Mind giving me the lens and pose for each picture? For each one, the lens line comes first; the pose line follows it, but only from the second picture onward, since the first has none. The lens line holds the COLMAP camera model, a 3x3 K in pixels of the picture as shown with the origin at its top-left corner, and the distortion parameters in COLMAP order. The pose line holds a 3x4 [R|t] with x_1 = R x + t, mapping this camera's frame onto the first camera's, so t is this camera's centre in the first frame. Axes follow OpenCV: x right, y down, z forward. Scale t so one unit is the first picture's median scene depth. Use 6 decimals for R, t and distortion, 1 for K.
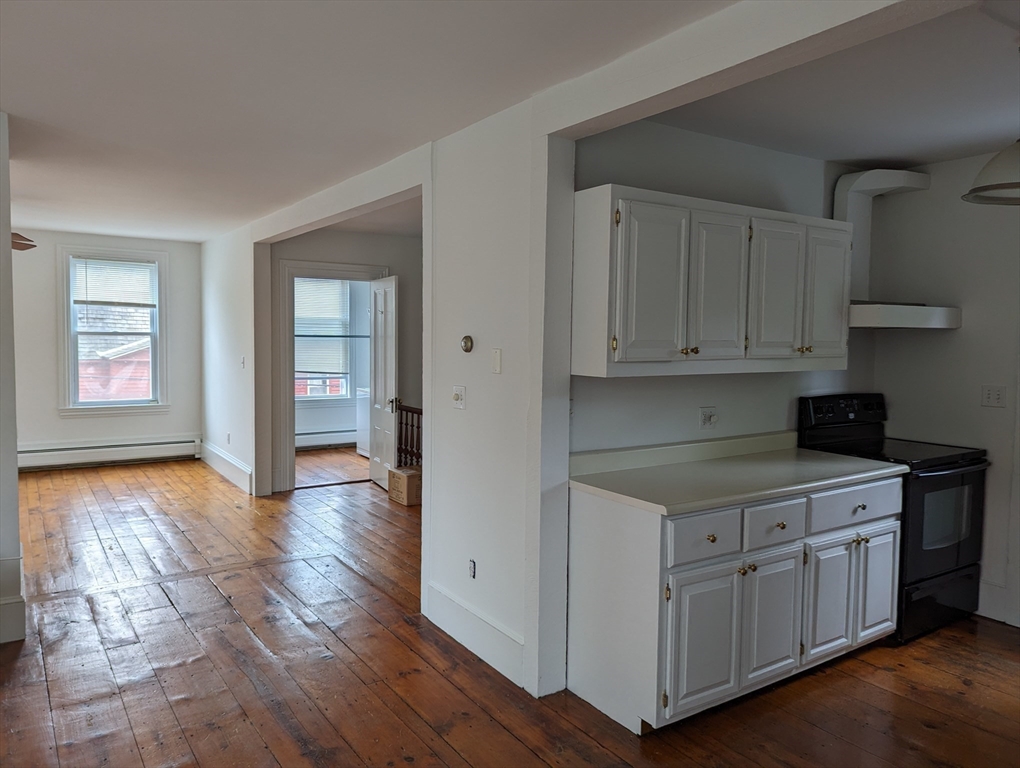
lens RADIAL K [[722.1, 0, 498.9], [0, 722.1, 377.8], [0, 0, 1]] dist [0.044971, -0.046594]
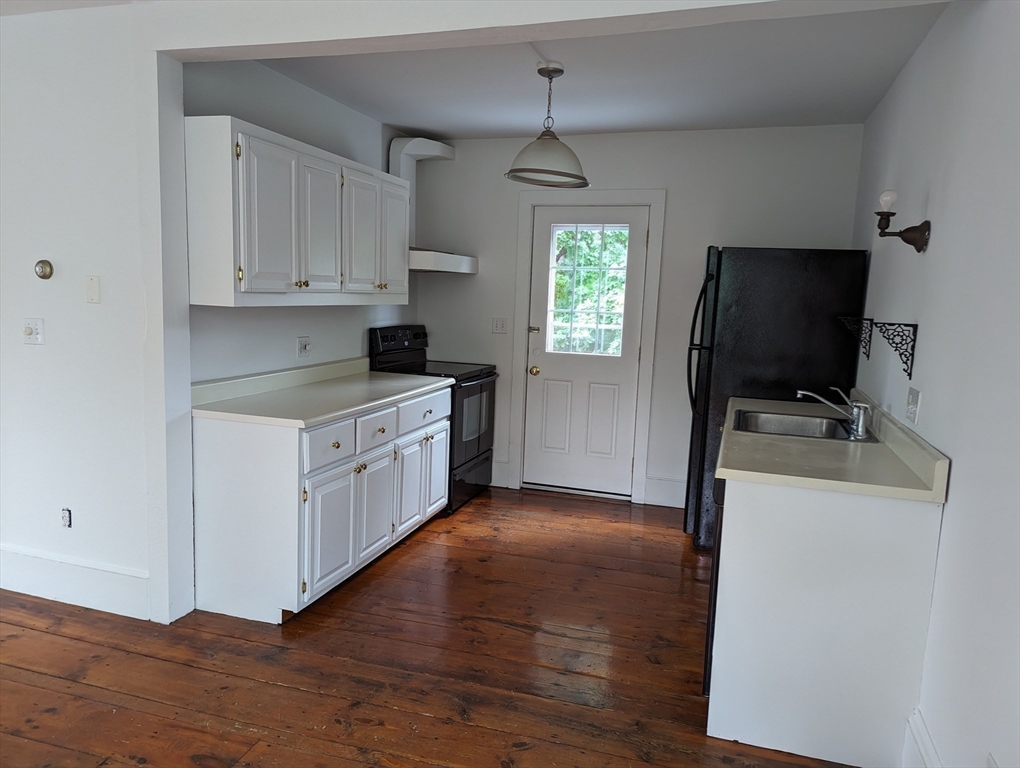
lens RADIAL K [[722.1, 0, 518.2], [0, 722.1, 393.1], [0, 0, 1]] dist [0.044971, -0.046594]
pose [[0.767675, -0.069949, 0.637011, -0.195493], [0.006880, 0.994867, 0.100954, 0.018801], [-0.640803, -0.073117, 0.764216, -0.069324]]
